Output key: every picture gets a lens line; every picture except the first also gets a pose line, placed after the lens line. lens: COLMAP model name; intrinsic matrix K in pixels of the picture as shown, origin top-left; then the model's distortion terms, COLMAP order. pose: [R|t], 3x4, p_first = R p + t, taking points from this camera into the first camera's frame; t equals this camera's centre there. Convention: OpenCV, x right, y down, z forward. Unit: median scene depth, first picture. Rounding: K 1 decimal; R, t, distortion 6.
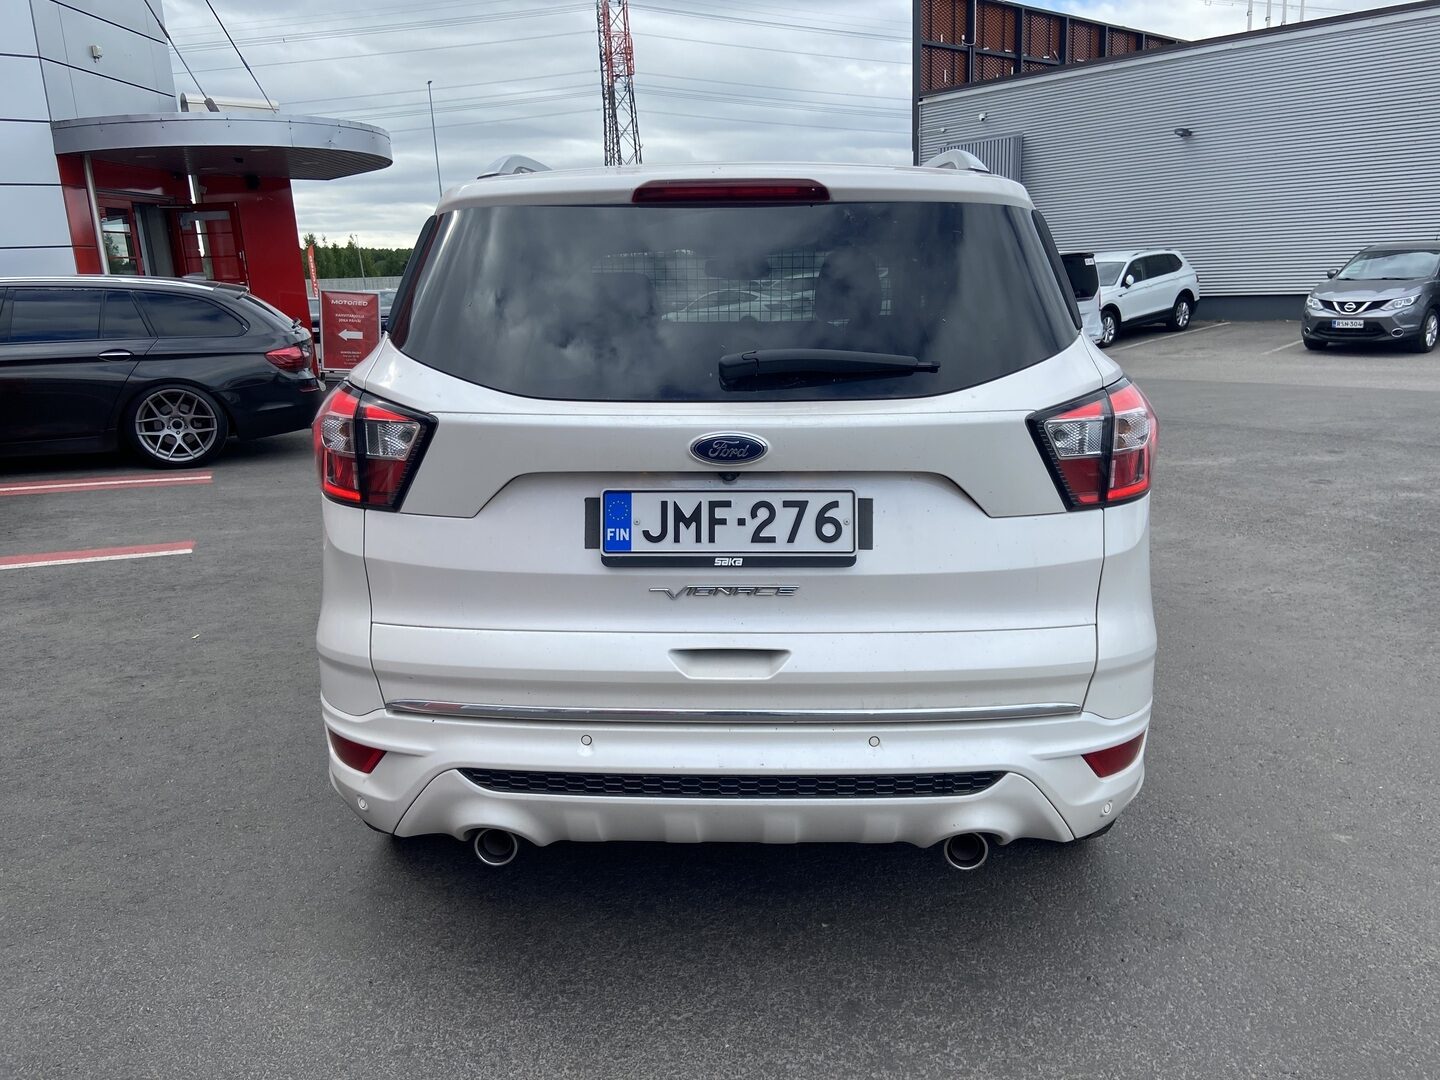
lens RADIAL K [[1086.6, 0, 718.8], [0, 1086.6, 536.3], [0, 0, 1]] dist [0.125457, -0.128328]
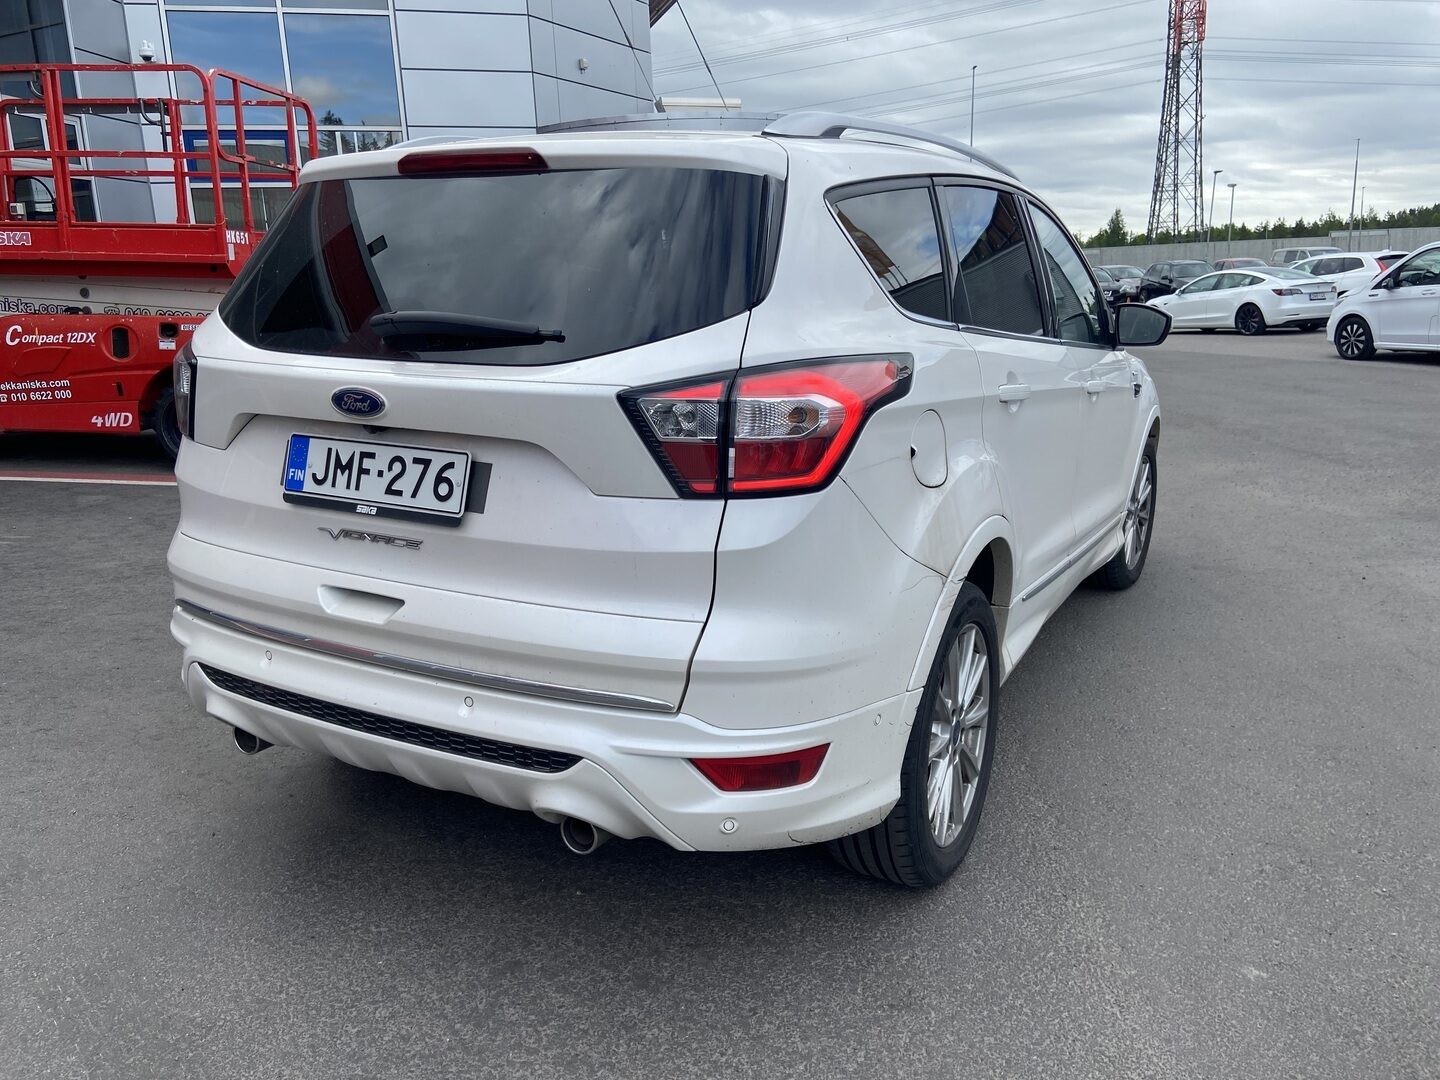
lens RADIAL K [[1093.1, 0, 723.1], [0, 1093.1, 534.1], [0, 0, 1]] dist [0.124249, -0.157905]
pose [[0.891891, 0.116973, -0.436862, 0.781344], [-0.113022, 0.992971, 0.035133, -0.029805], [0.437901, 0.018040, 0.898842, 0.181036]]
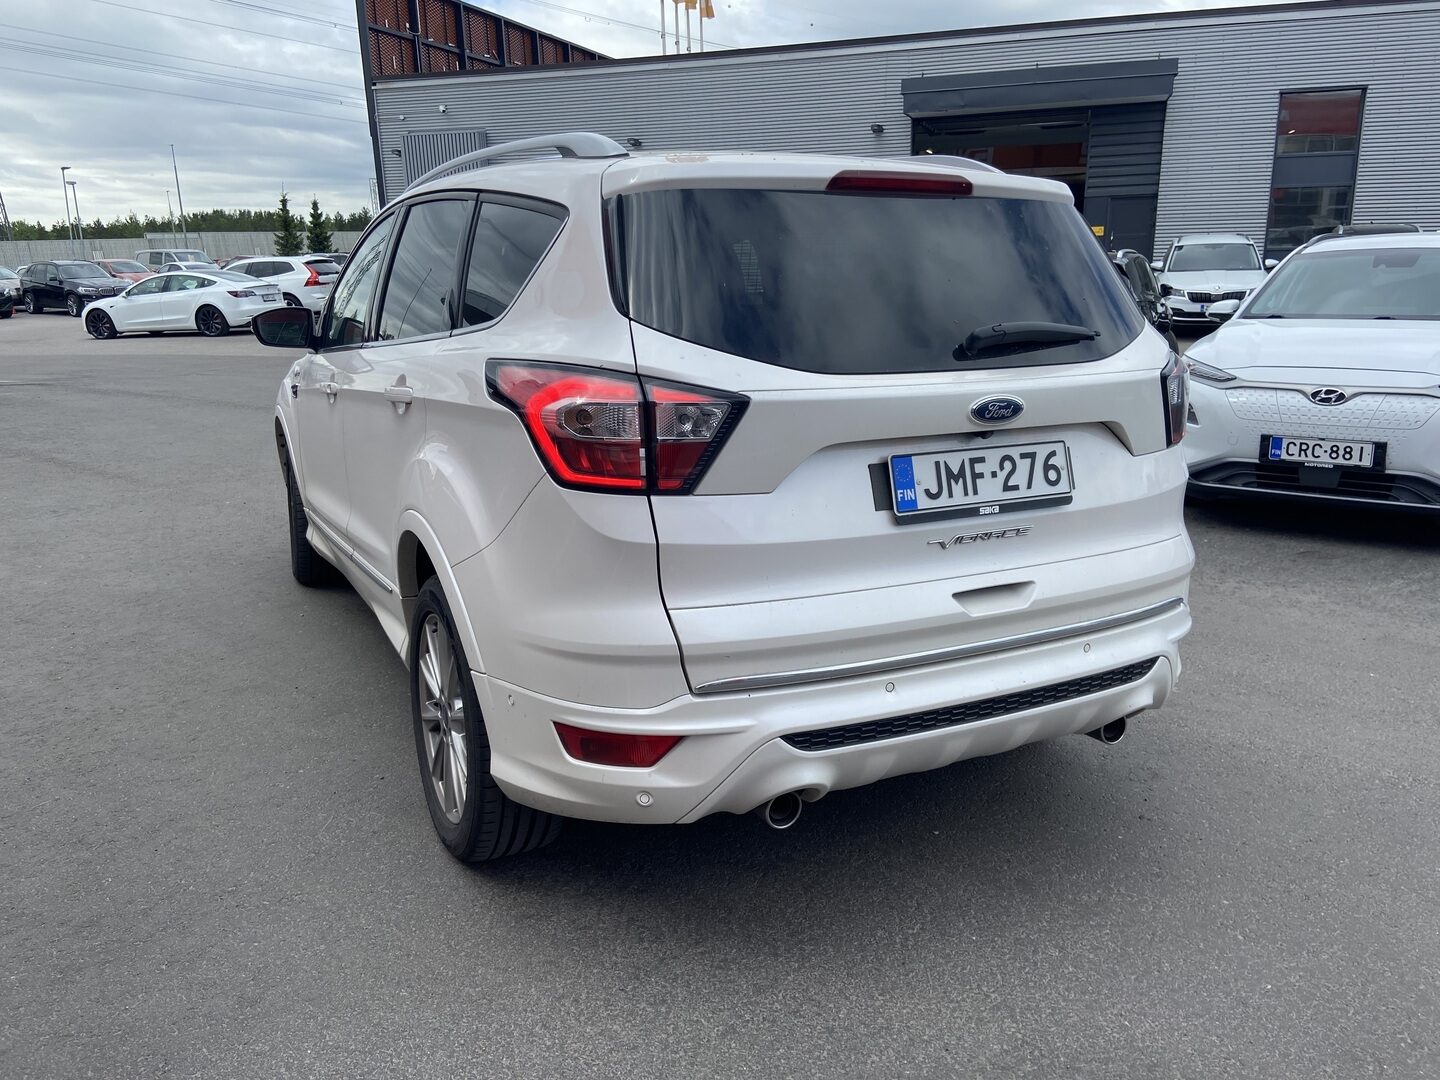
lens RADIAL K [[1093.1, 0, 723.1], [0, 1093.1, 534.1], [0, 0, 1]] dist [0.124249, -0.157905]
pose [[0.869691, -0.102186, 0.482904, -0.781447], [0.101064, 0.994474, 0.028426, -0.012363], [-0.483140, 0.024082, 0.875212, 0.124418]]
